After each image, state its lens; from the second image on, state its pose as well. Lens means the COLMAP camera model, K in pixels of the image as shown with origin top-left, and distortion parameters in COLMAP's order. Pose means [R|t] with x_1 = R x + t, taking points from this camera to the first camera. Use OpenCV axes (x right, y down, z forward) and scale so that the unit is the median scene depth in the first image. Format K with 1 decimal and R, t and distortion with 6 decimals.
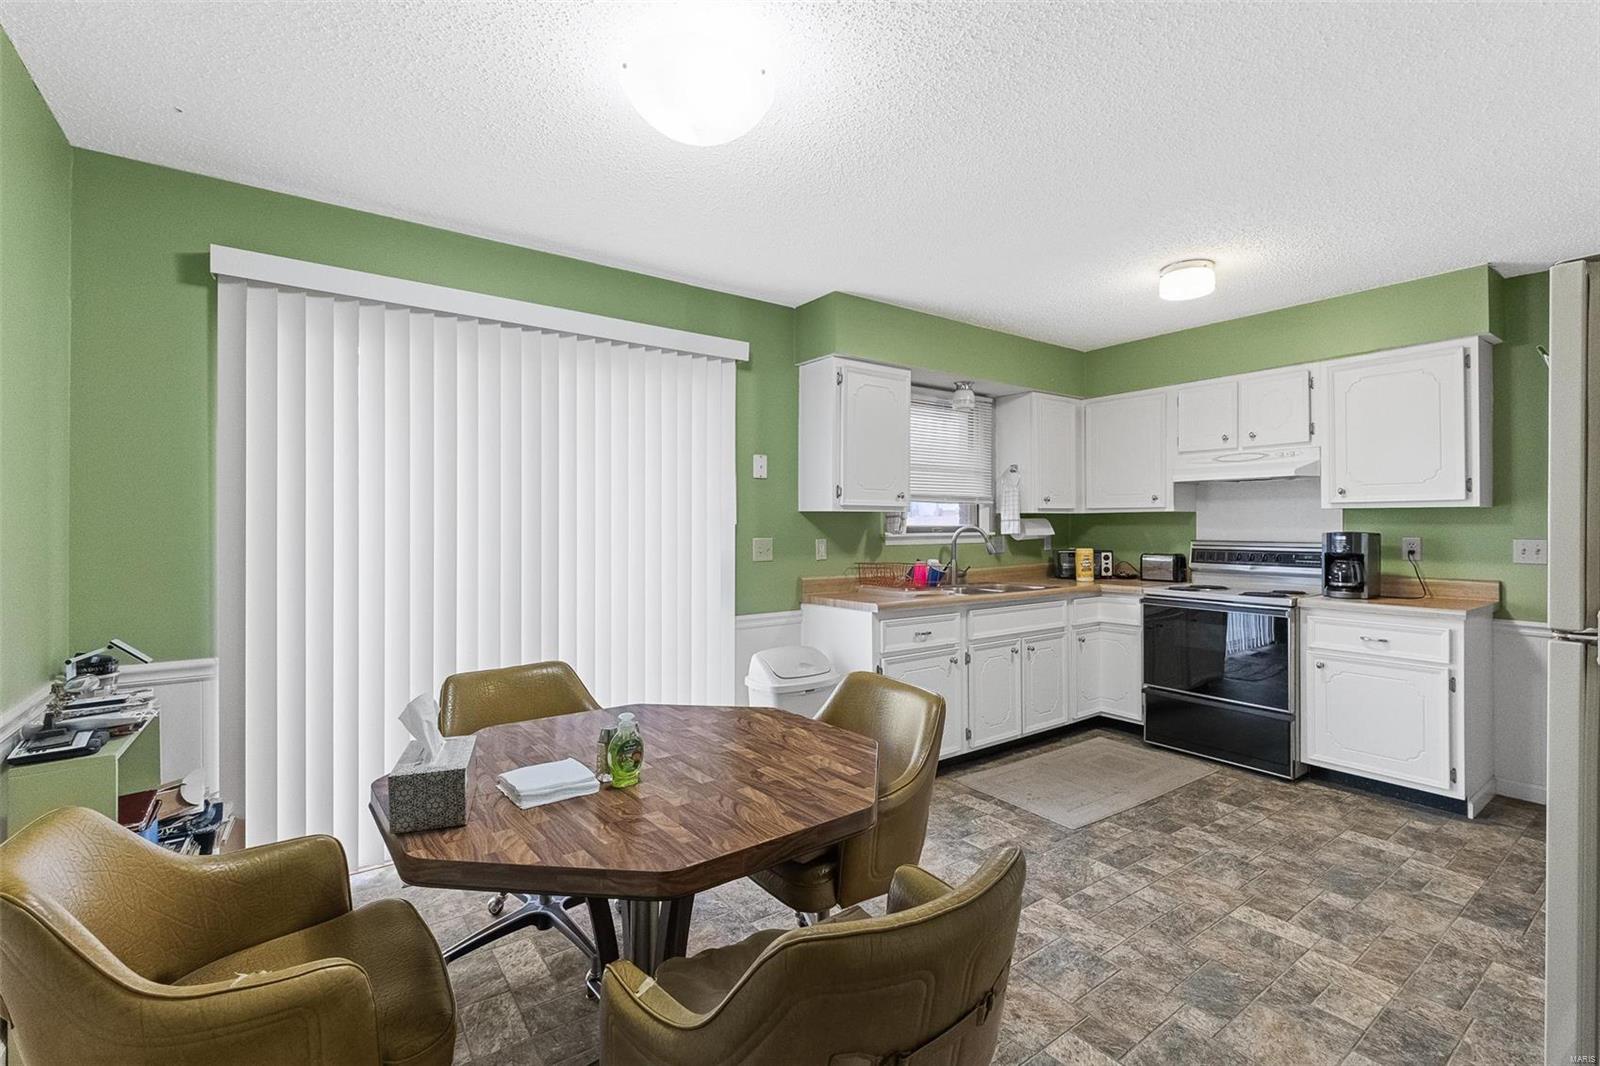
lens RADIAL K [[723.8, 0, 792.5], [0, 723.8, 527.3], [0, 0, 1]] dist [-0.003763, -0.000754]
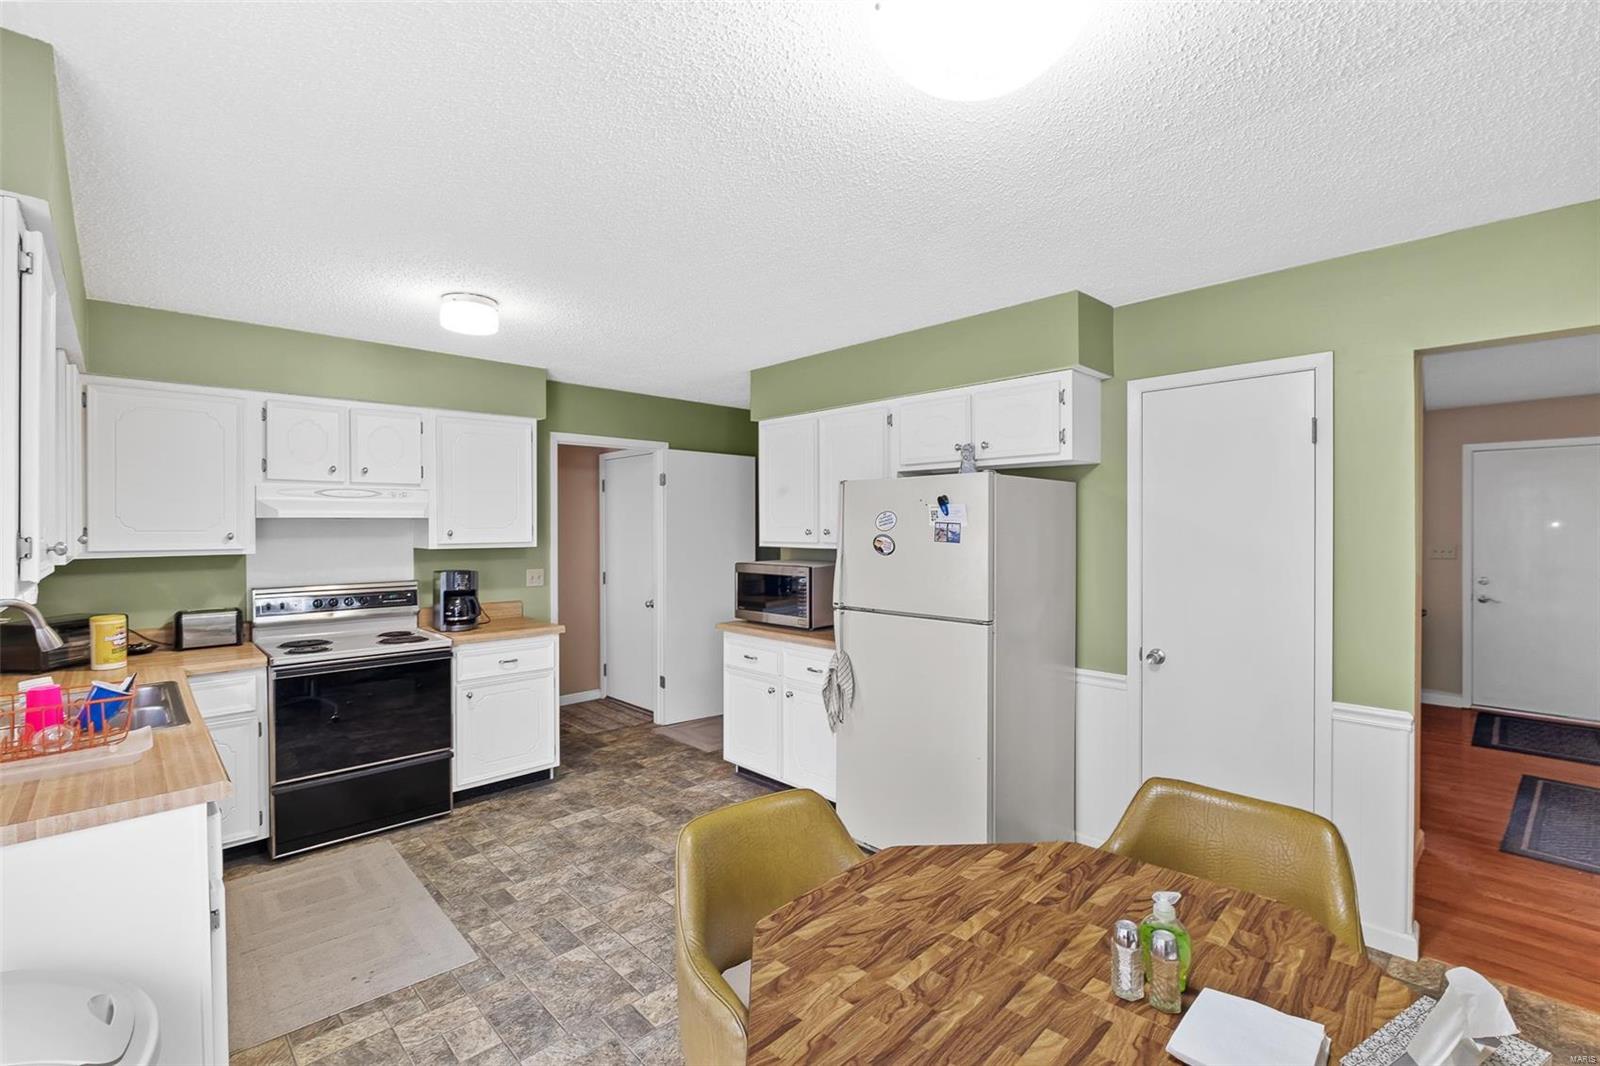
lens RADIAL K [[723.8, 0, 799.3], [0, 723.8, 531.5], [0, 0, 1]] dist [-0.003763, -0.000754]
pose [[-0.172934, -0.009414, 0.984888, -0.460773], [0.002813, 0.999946, 0.010052, -0.070810], [-0.984929, 0.004508, -0.172899, 0.758479]]
